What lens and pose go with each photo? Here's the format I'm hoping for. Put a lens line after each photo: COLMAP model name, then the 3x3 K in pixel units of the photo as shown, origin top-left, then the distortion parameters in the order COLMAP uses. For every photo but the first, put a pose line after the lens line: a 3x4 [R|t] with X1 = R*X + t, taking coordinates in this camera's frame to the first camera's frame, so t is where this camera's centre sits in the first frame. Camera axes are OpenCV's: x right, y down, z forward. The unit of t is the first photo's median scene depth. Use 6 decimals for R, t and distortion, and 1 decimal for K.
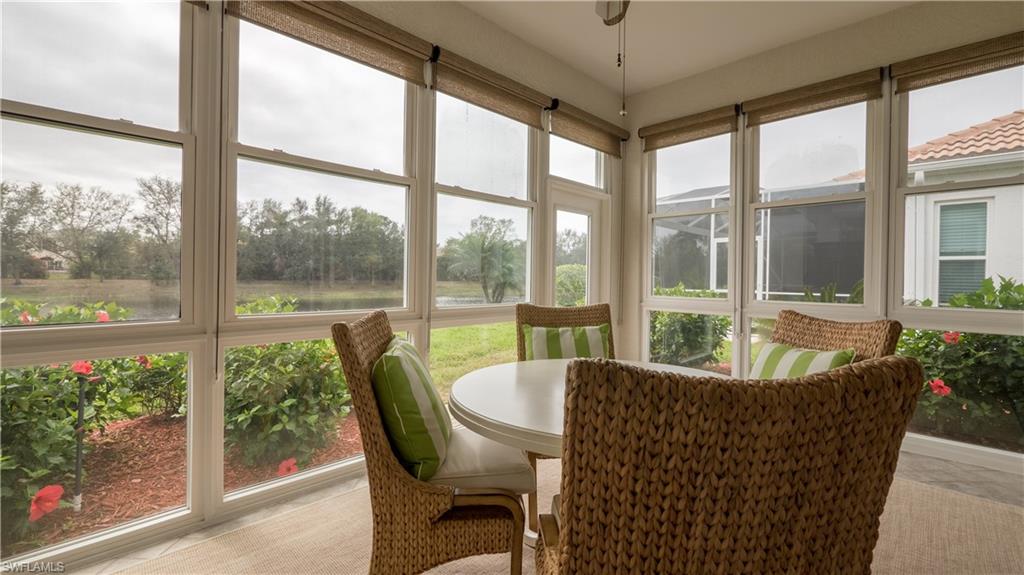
lens RADIAL K [[431.7, 0, 509.4], [0, 431.7, 281.0], [0, 0, 1]] dist [-0.000325, -0.000020]
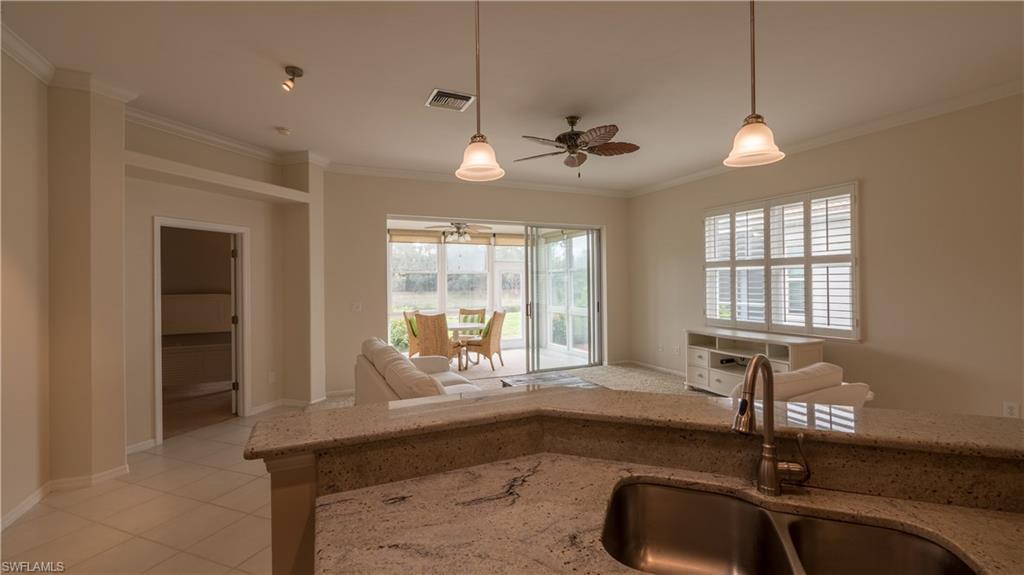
lens RADIAL K [[431.7, 0, 509.4], [0, 431.7, 281.0], [0, 0, 1]] dist [-0.000325, -0.000020]
pose [[0.939065, -0.023402, -0.342942, 0.075120], [0.018075, 0.999661, -0.018721, -0.004665], [0.343264, 0.011382, 0.939170, -0.102286]]
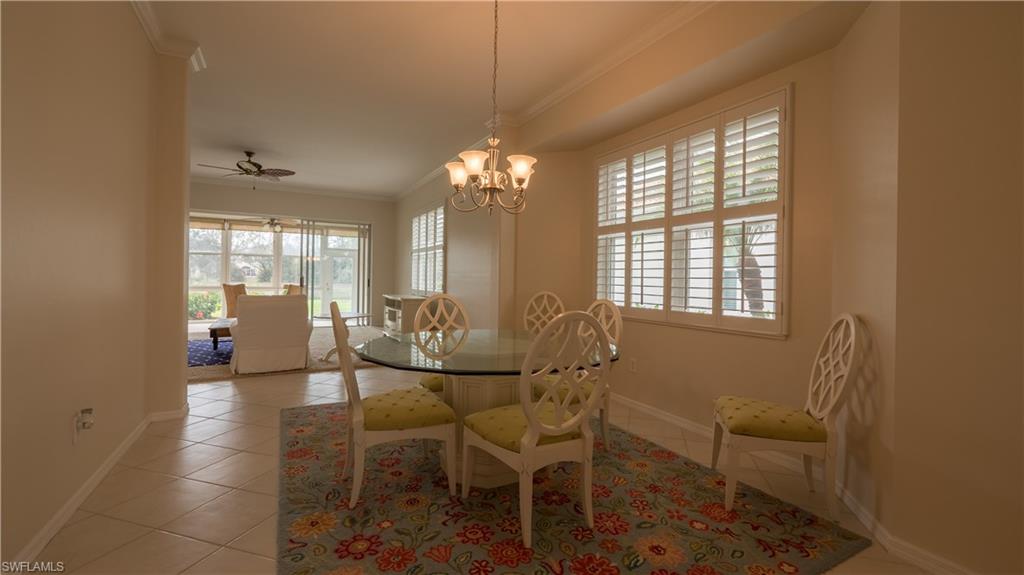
lens RADIAL K [[431.7, 0, 509.4], [0, 431.7, 281.0], [0, 0, 1]] dist [-0.000325, -0.000020]
pose [[0.959813, 0.004191, -0.280610, 0.169986], [-0.007756, 0.999903, -0.011596, 0.002928], [0.280534, 0.013306, 0.959752, -0.124523]]
